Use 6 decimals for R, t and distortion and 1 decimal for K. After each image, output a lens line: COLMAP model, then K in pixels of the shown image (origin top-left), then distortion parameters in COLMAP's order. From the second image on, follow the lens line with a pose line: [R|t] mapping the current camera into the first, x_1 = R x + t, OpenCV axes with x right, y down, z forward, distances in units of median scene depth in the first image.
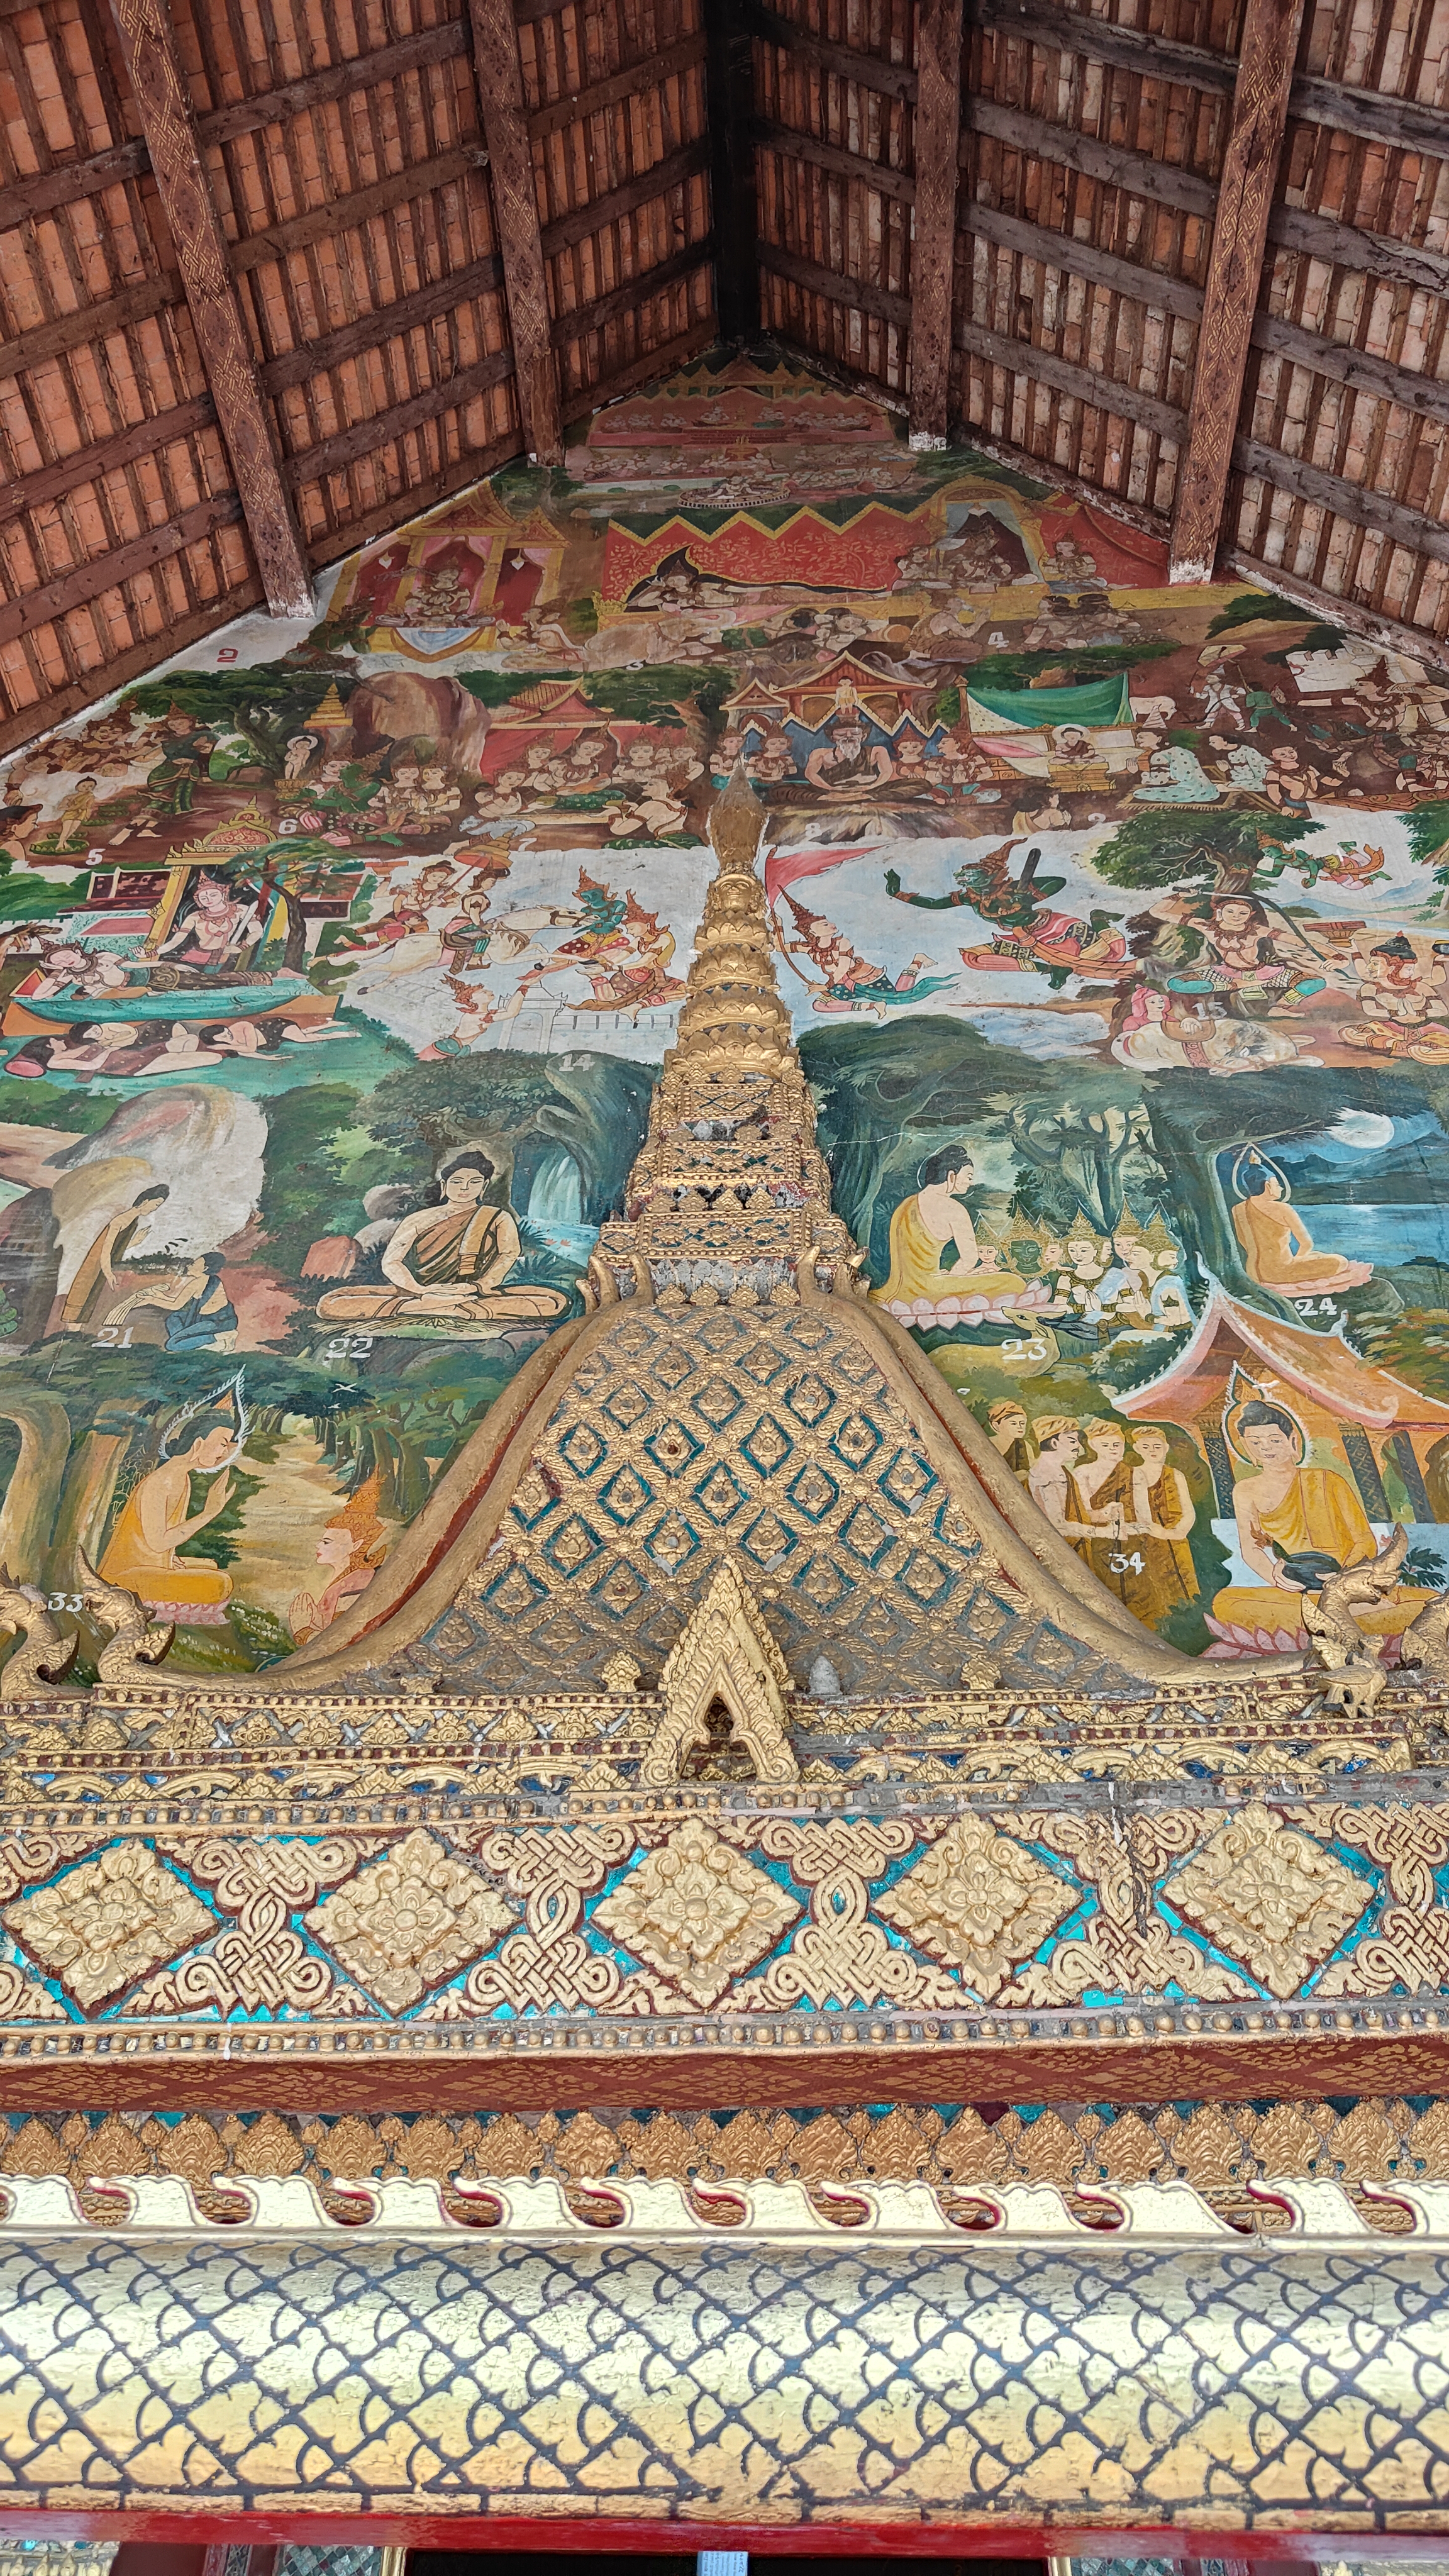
lens RADIAL K [[1779.7, 0, 734.7], [0, 1779.7, 1291.2], [0, 0, 1]] dist [0.057239, -0.161694]
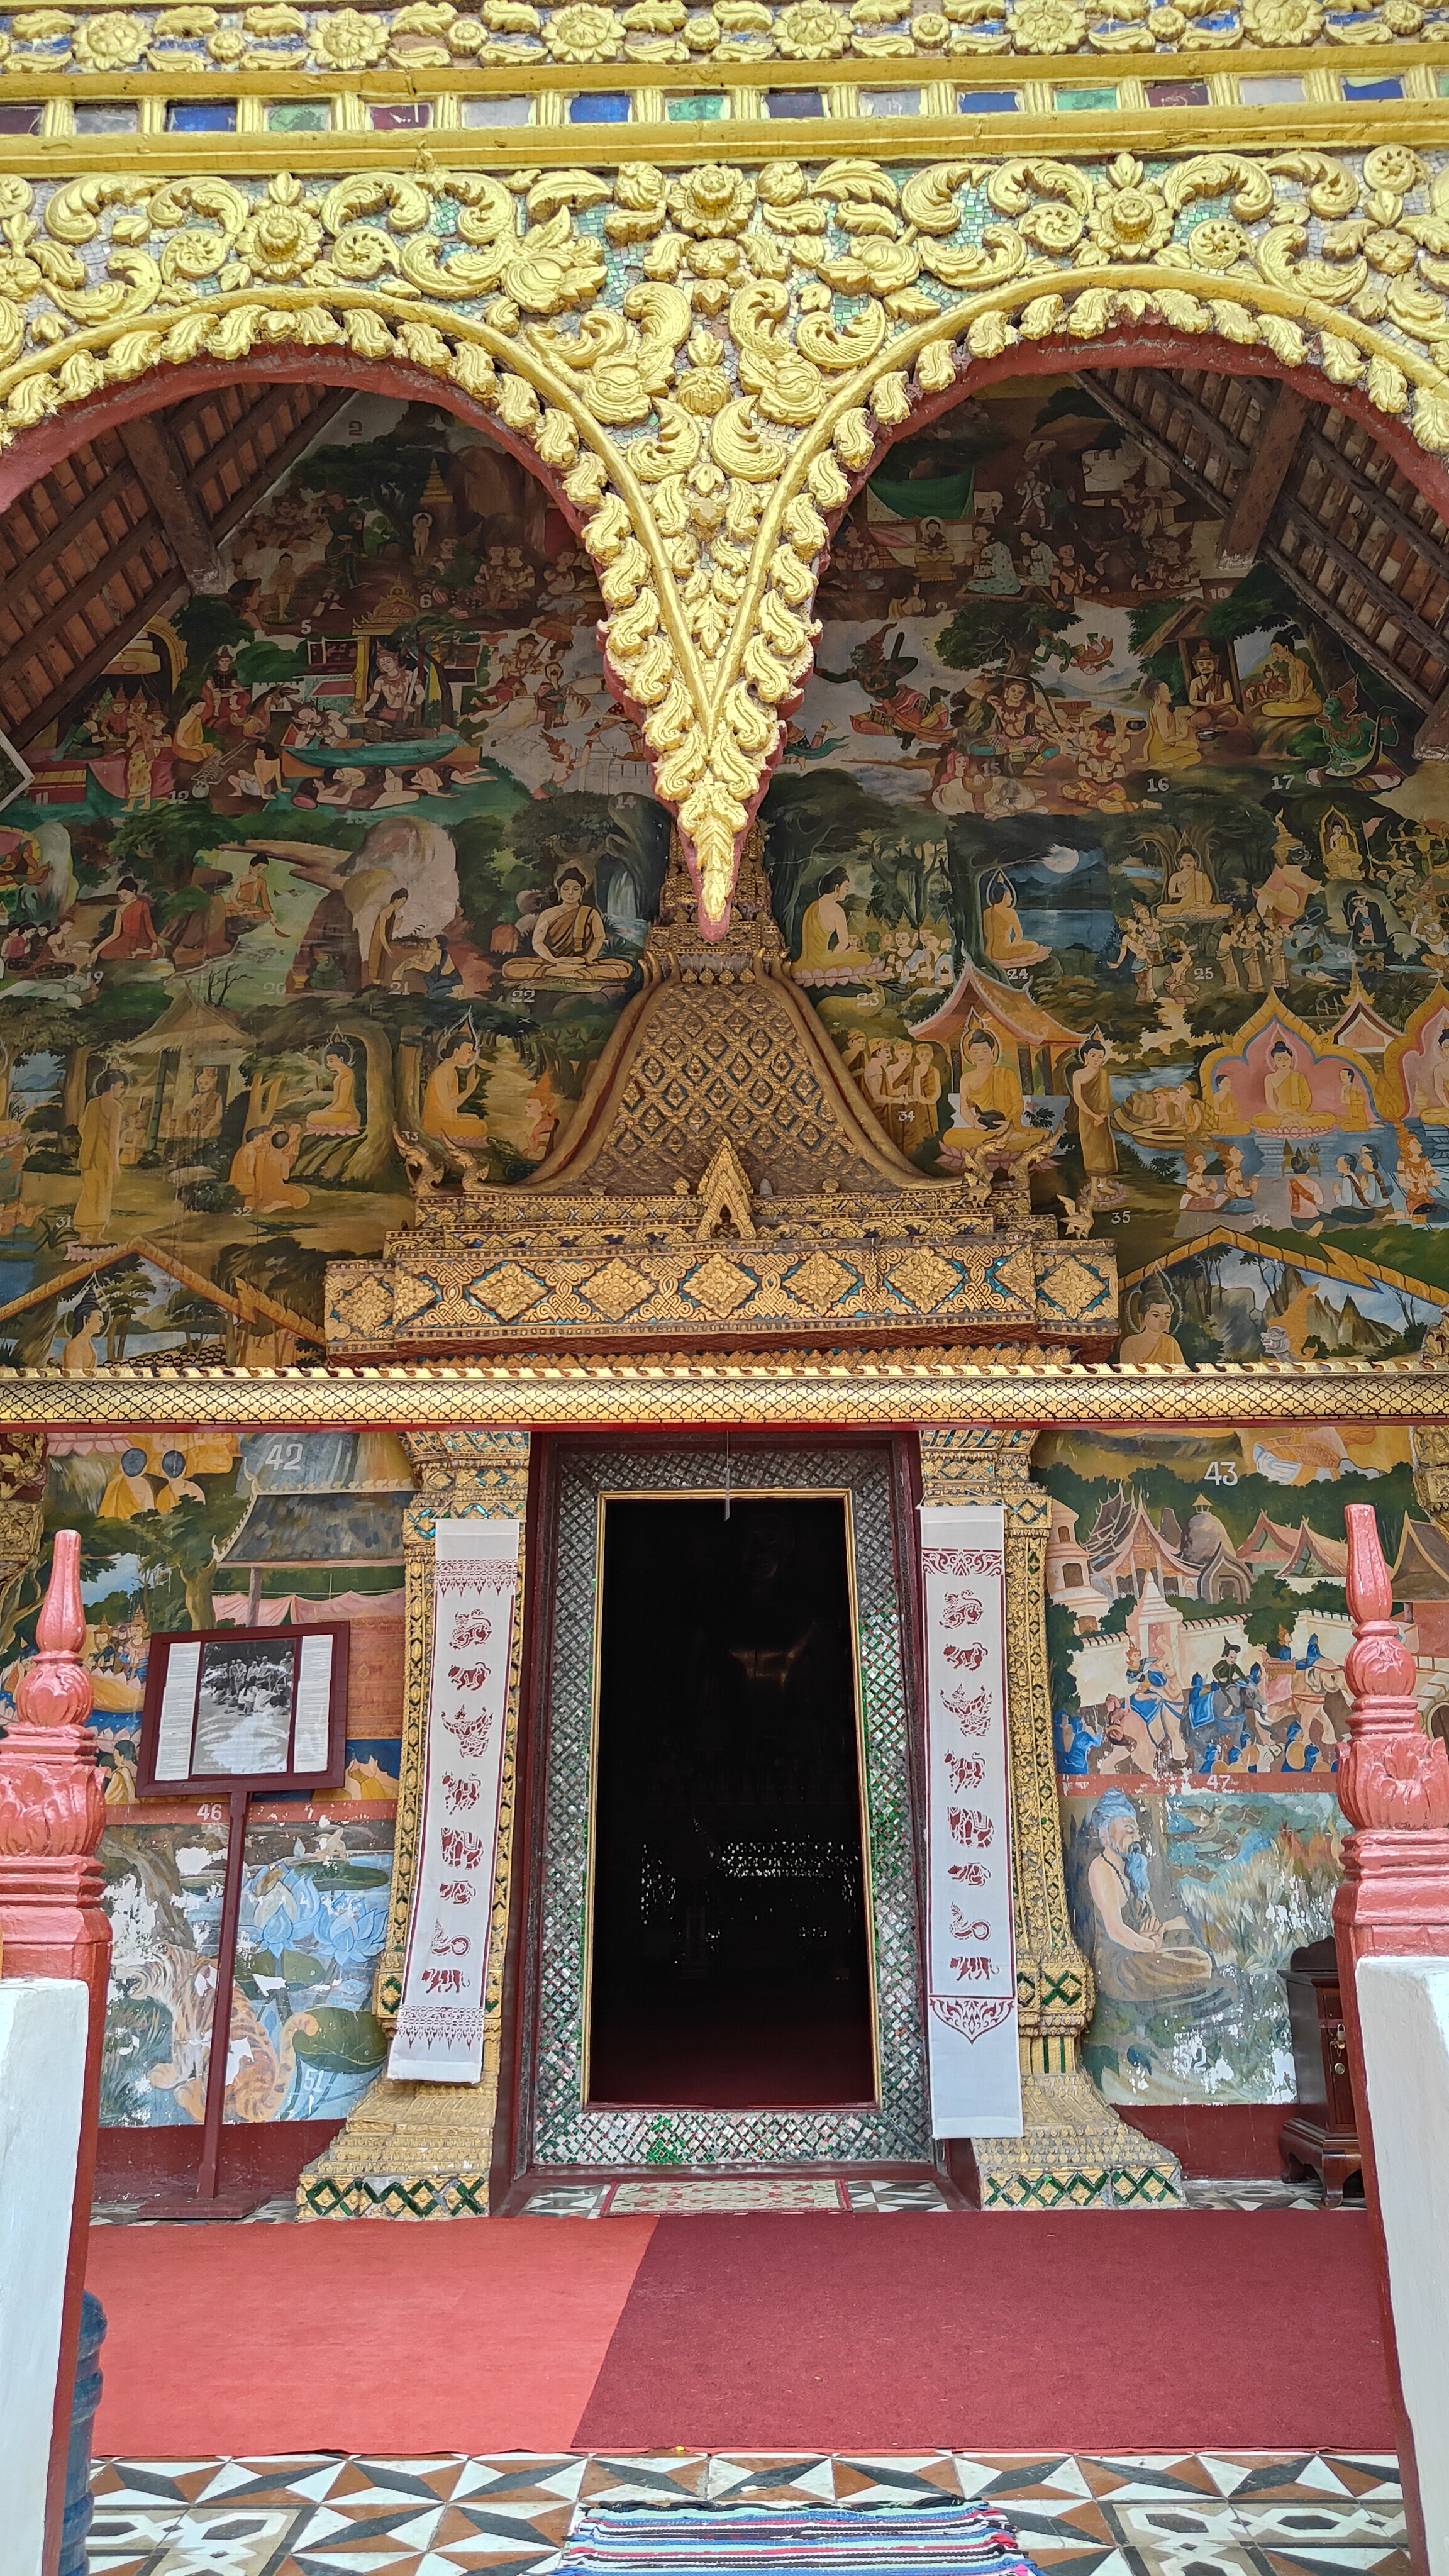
lens RADIAL K [[1779.7, 0, 734.7], [0, 1779.7, 1291.2], [0, 0, 1]] dist [0.057239, -0.161694]
pose [[0.999261, -0.007687, 0.037661, -0.059290], [-0.007635, 0.920574, 0.390493, -0.421705], [-0.037672, -0.390492, 0.919835, -0.899316]]
